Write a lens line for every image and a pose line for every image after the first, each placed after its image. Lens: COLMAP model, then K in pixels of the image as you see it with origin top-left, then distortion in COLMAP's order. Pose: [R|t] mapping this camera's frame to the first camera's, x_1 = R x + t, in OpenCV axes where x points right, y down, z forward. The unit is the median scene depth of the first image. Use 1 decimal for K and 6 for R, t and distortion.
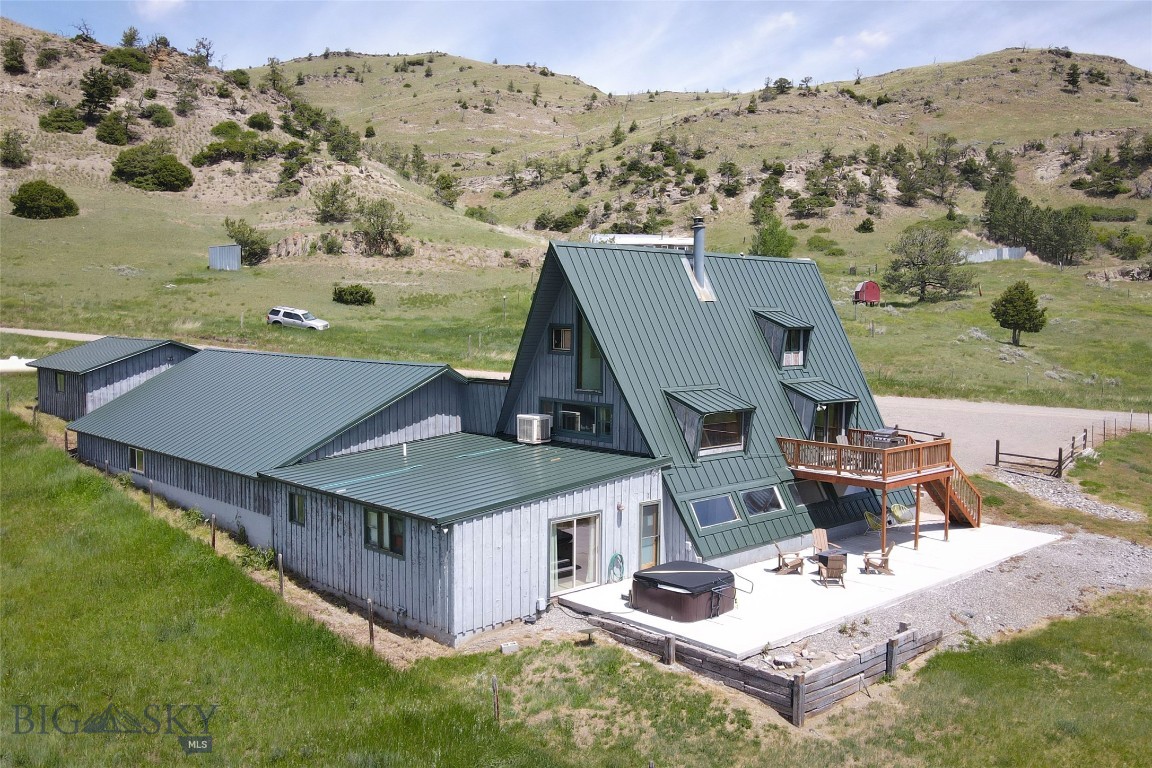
lens RADIAL K [[1005.7, 0, 577.5], [0, 1005.7, 395.3], [0, 0, 1]] dist [-0.027365, 0.076618]
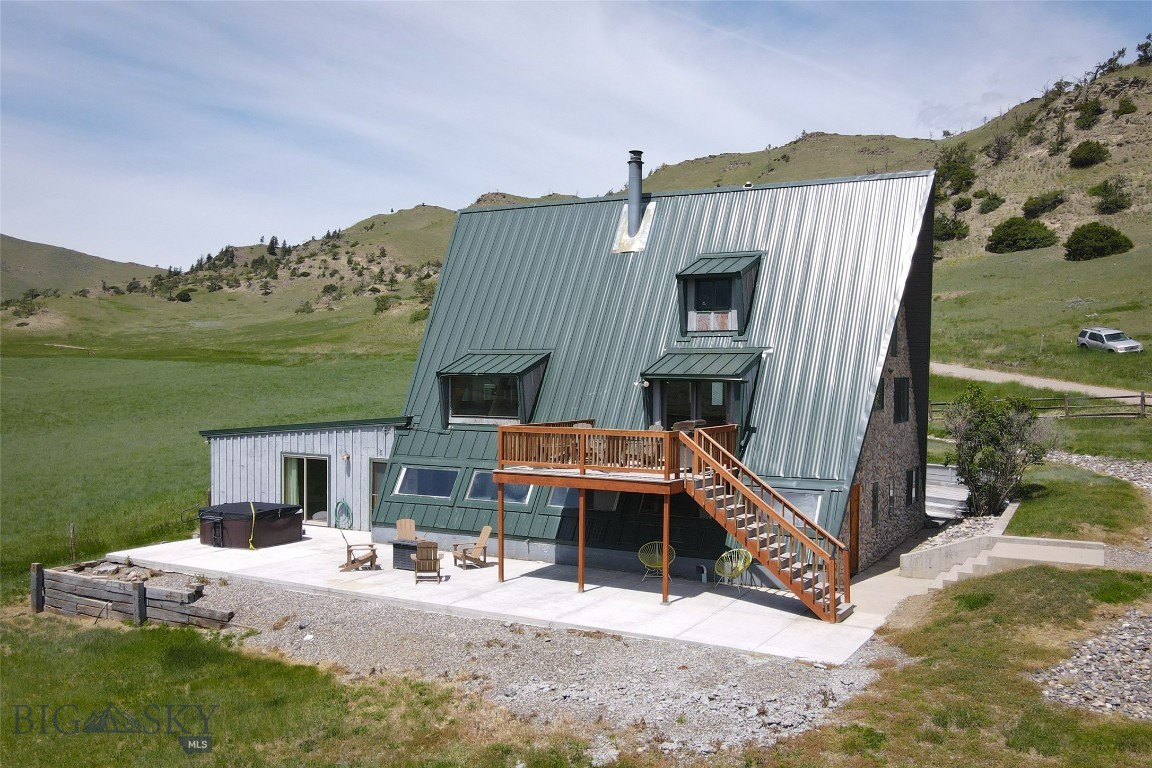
lens RADIAL K [[1005.7, 0, 577.5], [0, 1005.7, 395.3], [0, 0, 1]] dist [-0.027365, 0.076618]
pose [[0.294797, 0.017331, -0.955403, 0.400210], [-0.083410, 0.996486, -0.007660, 0.013320], [0.951912, 0.081948, 0.295207, 0.332412]]
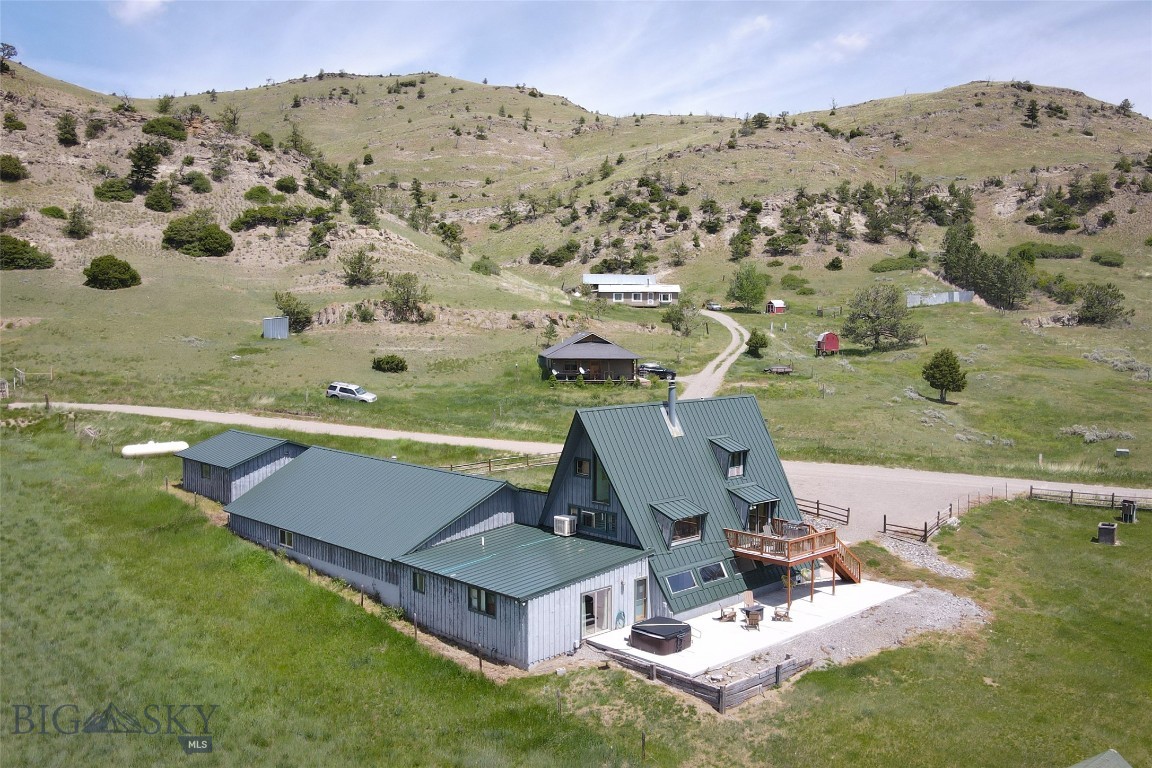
lens RADIAL K [[1005.7, 0, 577.5], [0, 1005.7, 395.3], [0, 0, 1]] dist [-0.027365, 0.076618]
pose [[0.999902, -0.006489, 0.012369, -0.017889], [0.006510, 0.999977, -0.001667, -0.069355], [-0.012358, 0.001748, 0.999922, -0.229613]]
